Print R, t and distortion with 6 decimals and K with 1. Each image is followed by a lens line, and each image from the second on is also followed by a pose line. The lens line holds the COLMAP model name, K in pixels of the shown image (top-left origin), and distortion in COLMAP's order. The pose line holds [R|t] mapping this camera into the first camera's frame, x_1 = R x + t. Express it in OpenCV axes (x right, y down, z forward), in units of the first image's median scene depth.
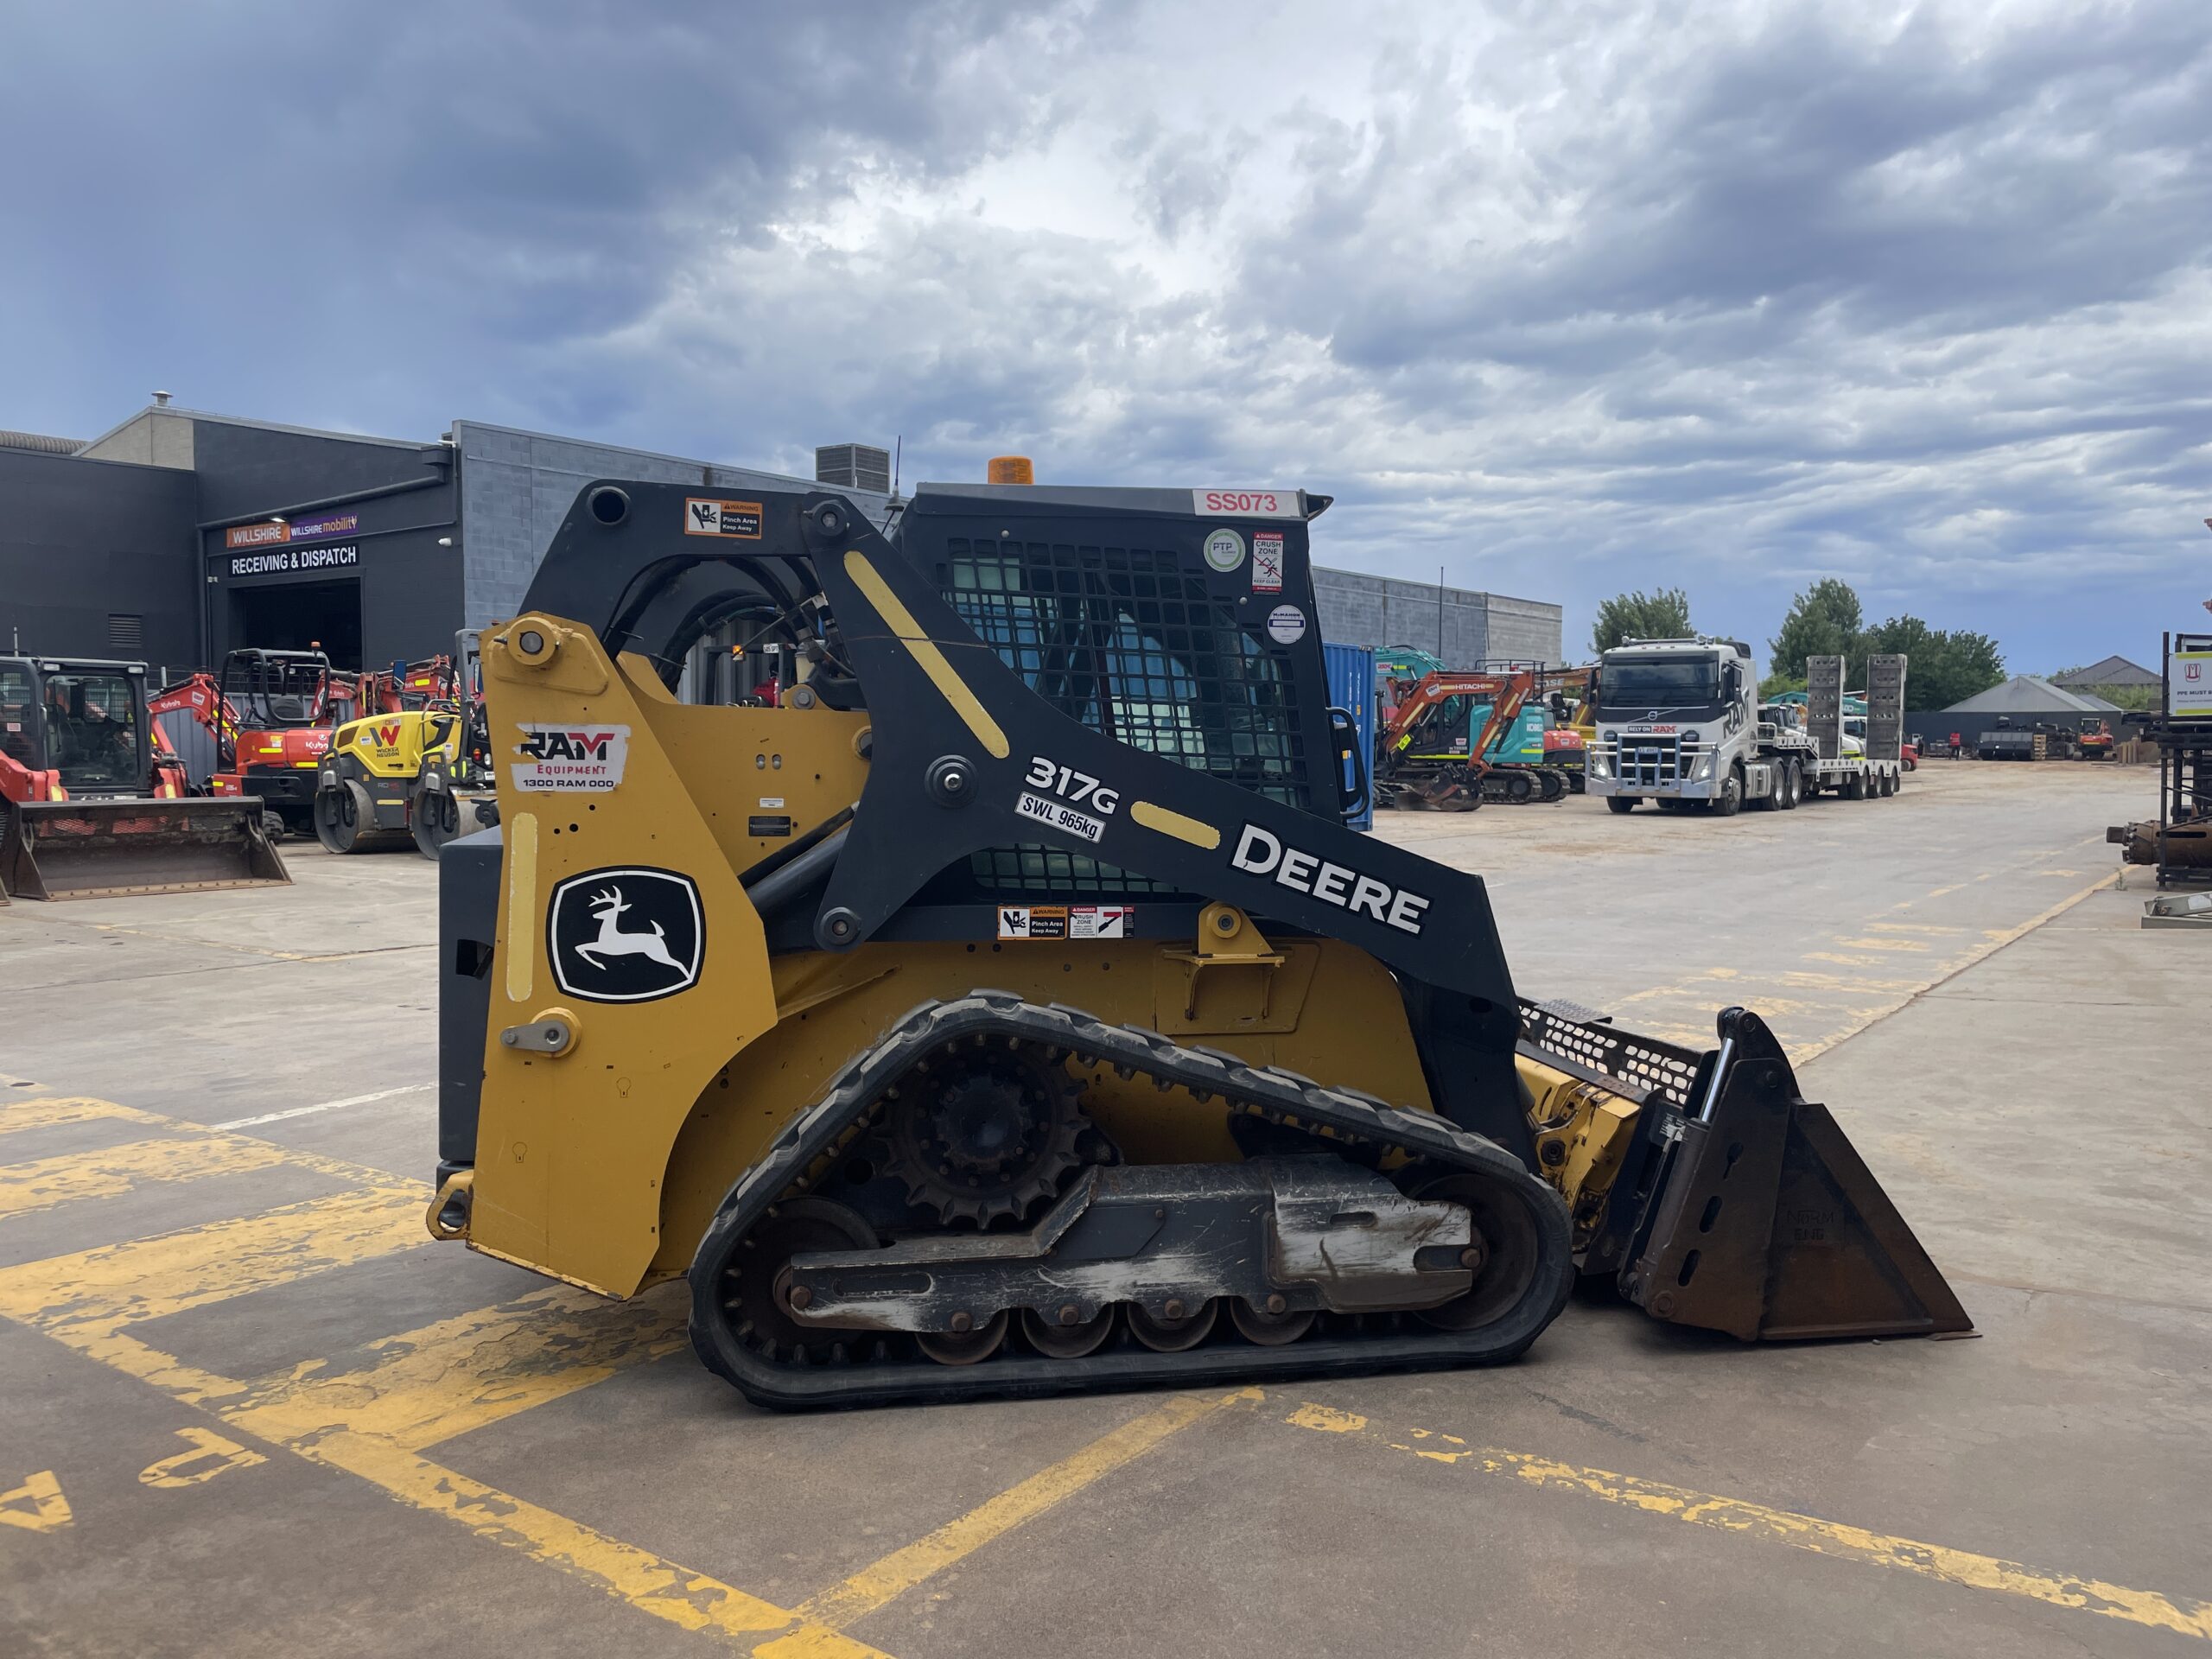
lens RADIAL K [[1685.1, 0, 1122.5], [0, 1685.1, 791.4], [0, 0, 1]] dist [0.081378, -0.113921]
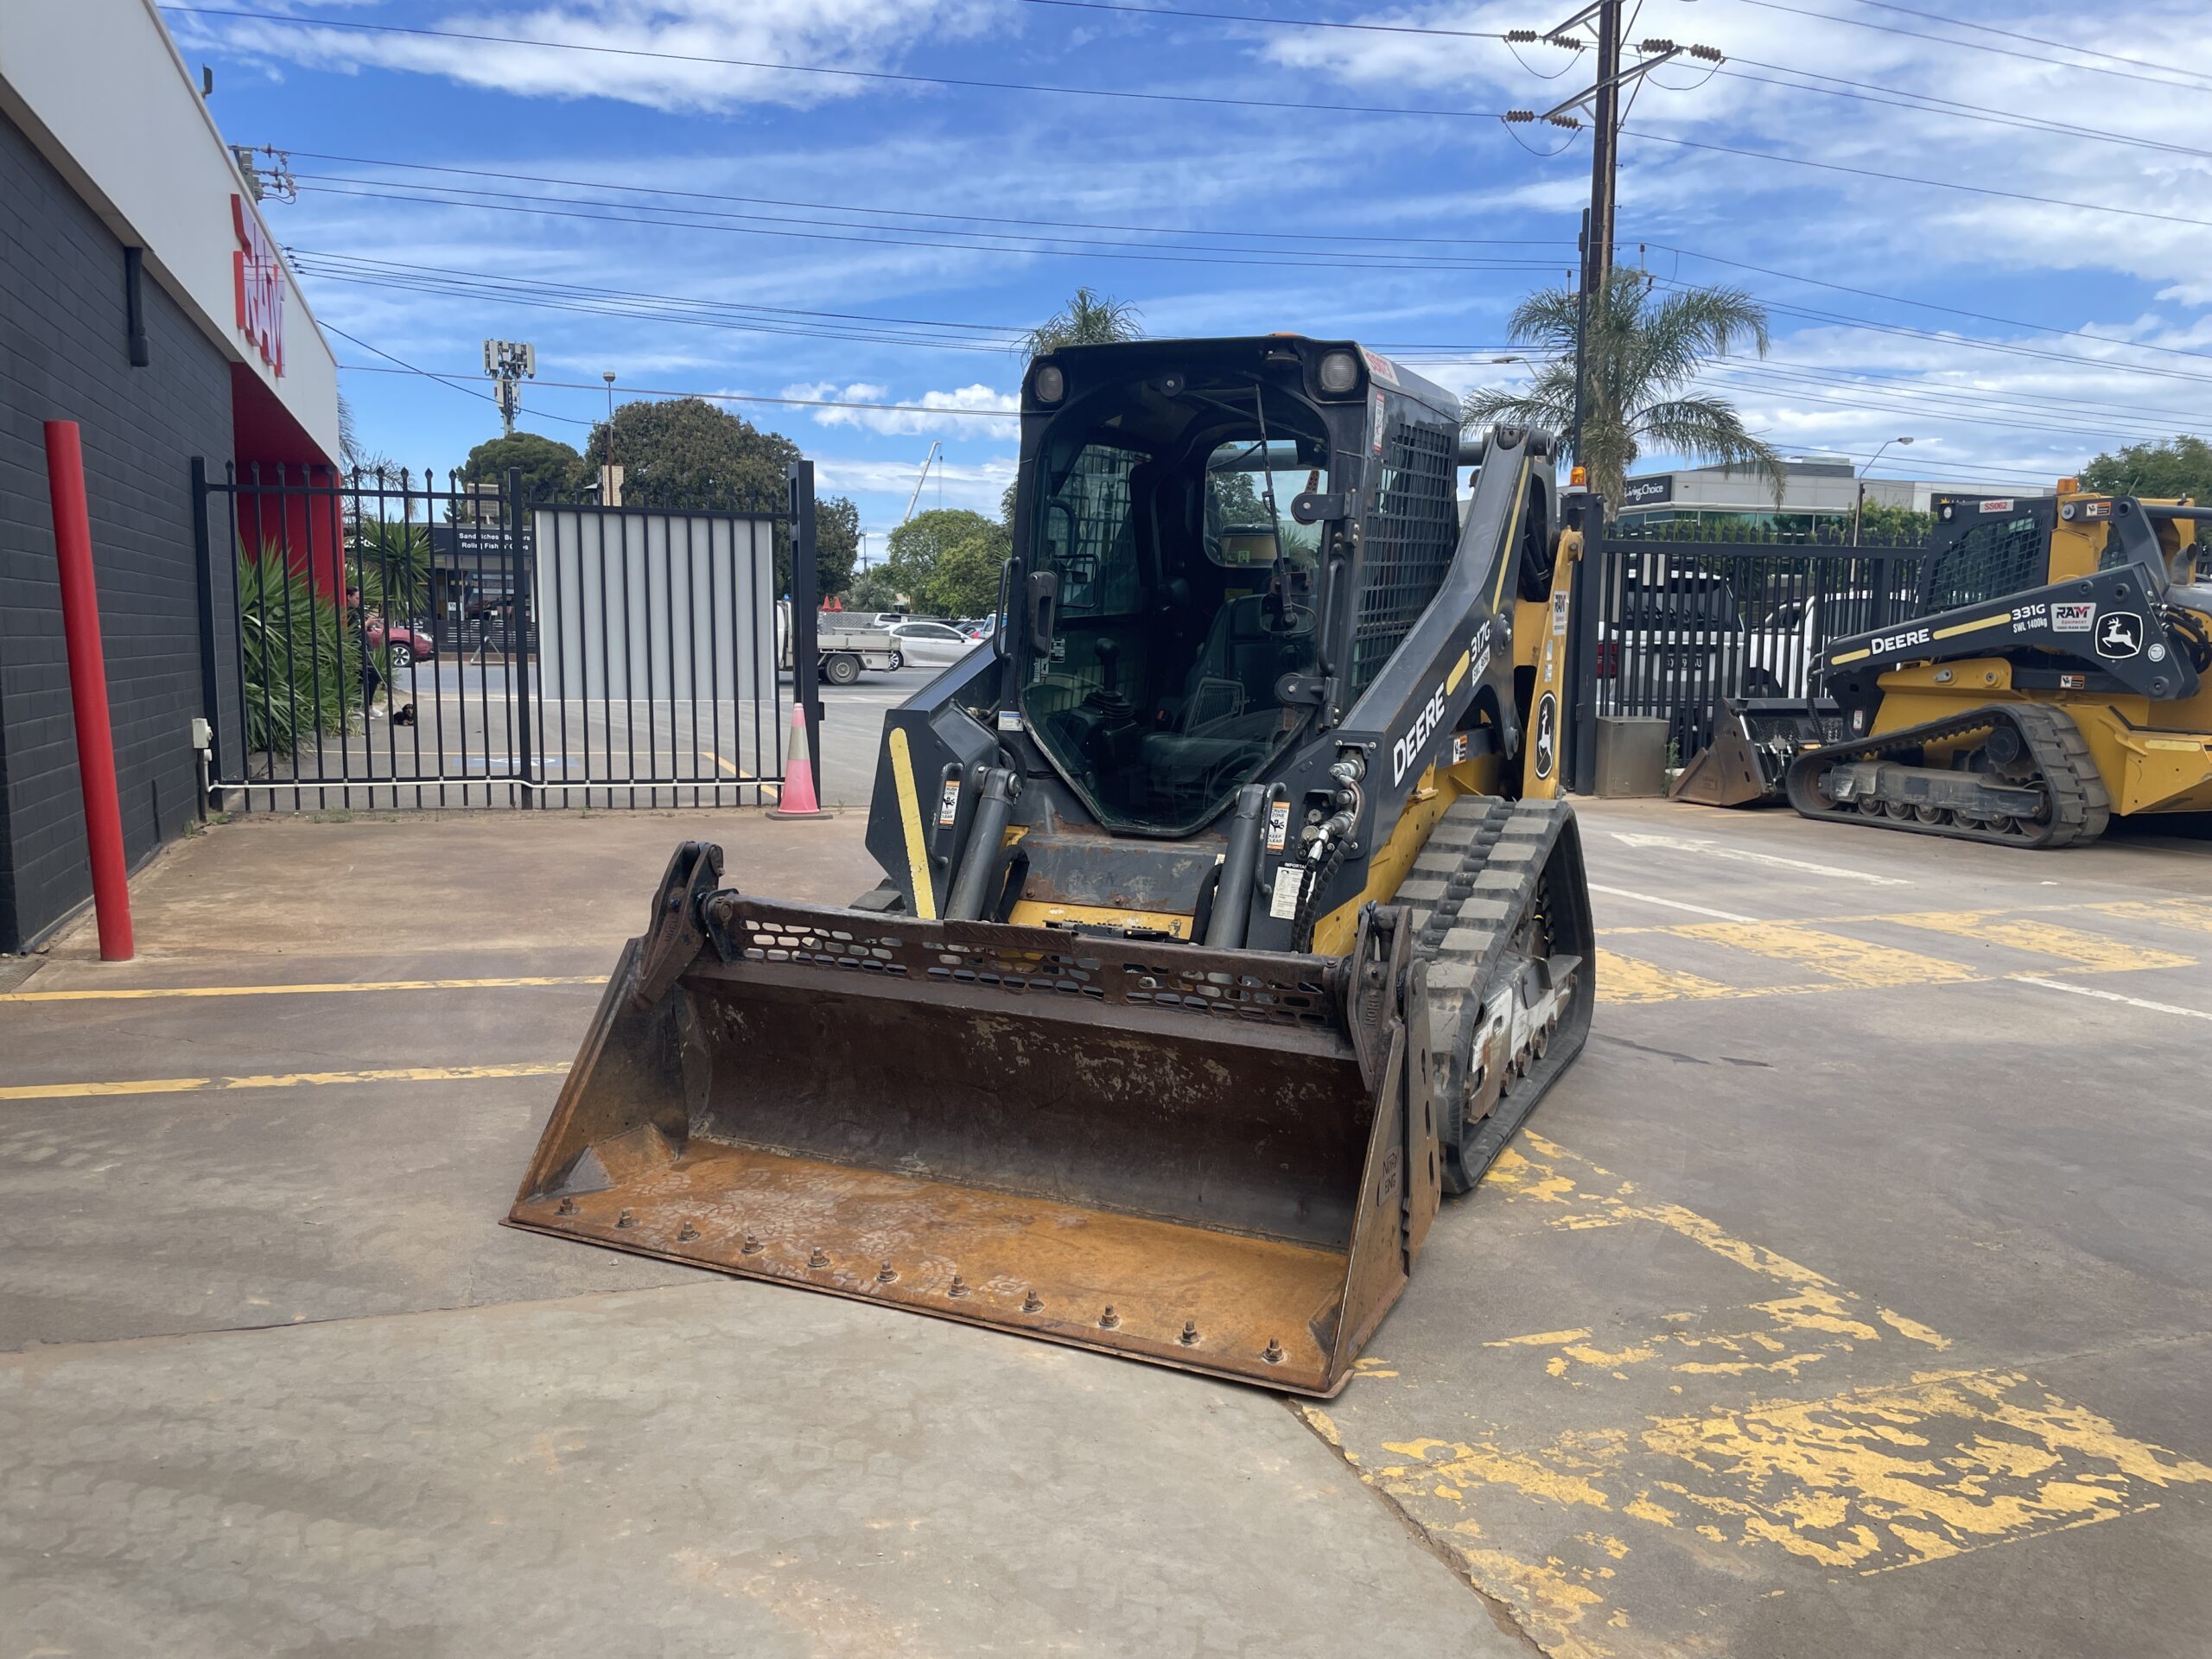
lens RADIAL K [[1685.1, 0, 1106.3], [0, 1685.1, 827.8], [0, 0, 1]] dist [0.081378, -0.113921]
pose [[-0.567445, 0.086265, -0.818880, 1.073568], [-0.036616, 0.990870, 0.129756, -0.022895], [0.822597, 0.103613, -0.559105, 1.798230]]
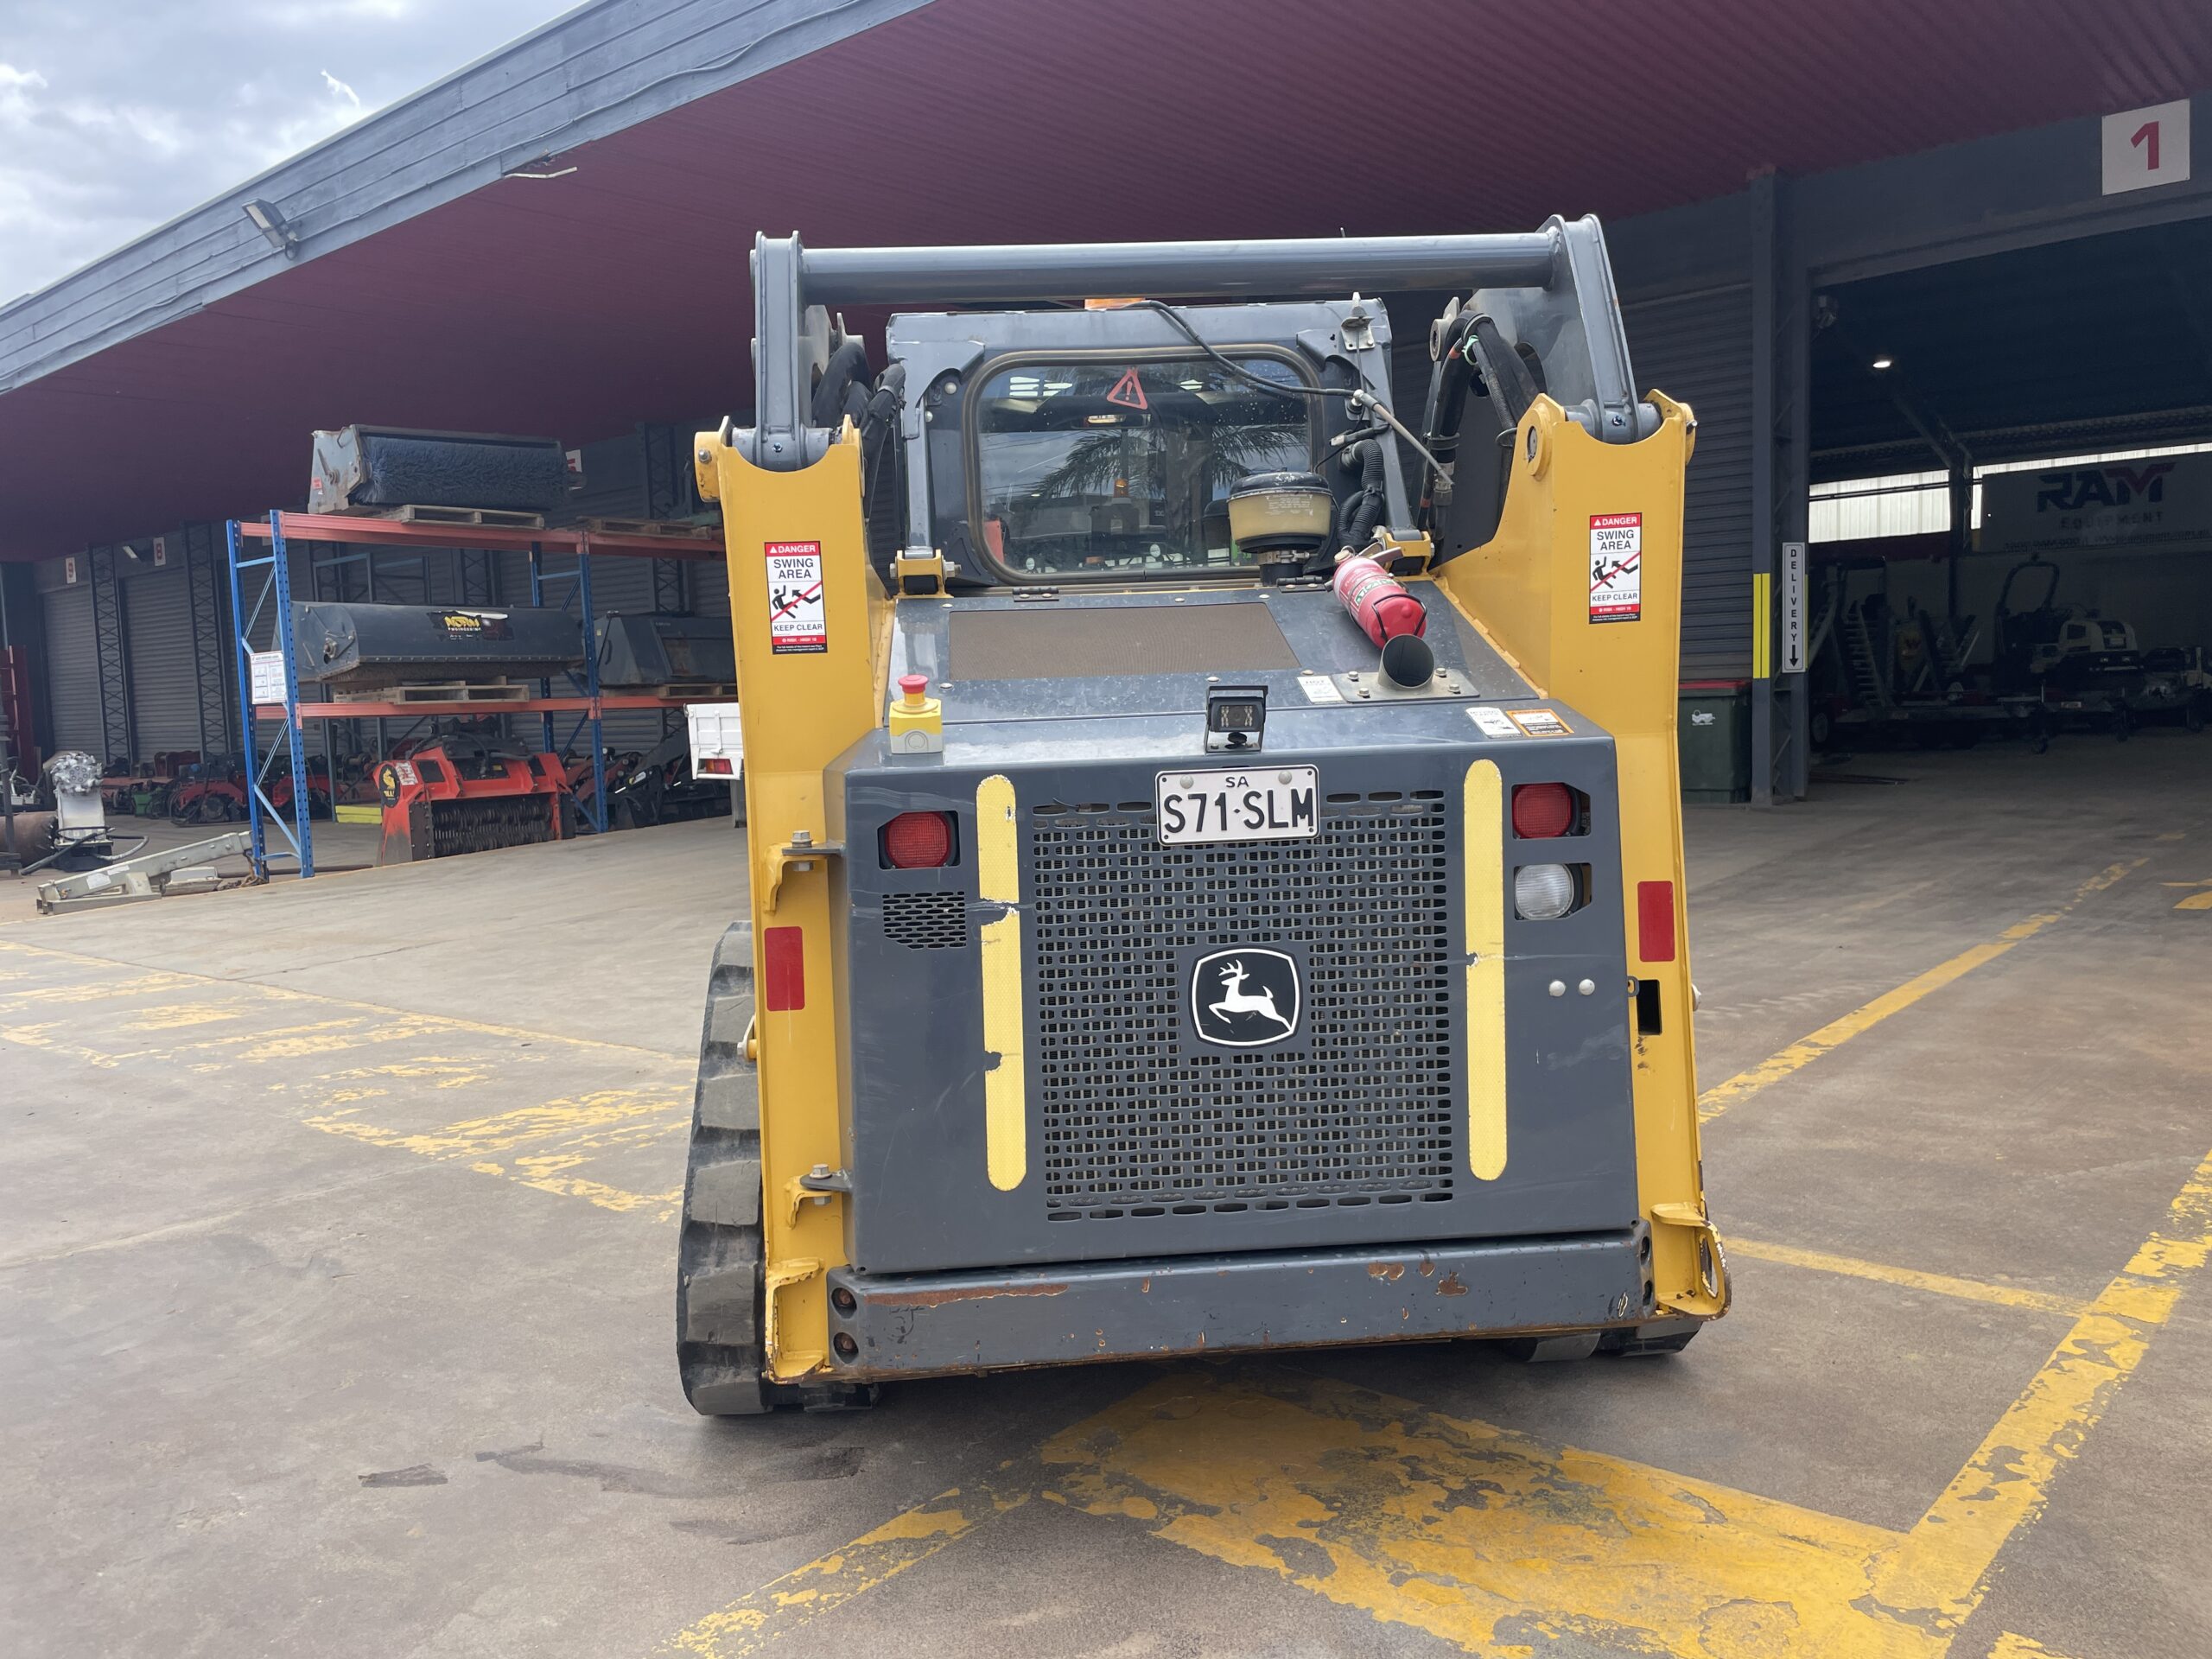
lens RADIAL K [[1685.1, 0, 1120.2], [0, 1685.1, 847.9], [0, 0, 1]] dist [0.081378, -0.113921]
pose [[0.093562, -0.086996, 0.991805, -0.999197], [0.062455, 0.994726, 0.081361, 0.009751], [-0.993653, 0.054331, 0.098502, 1.081281]]
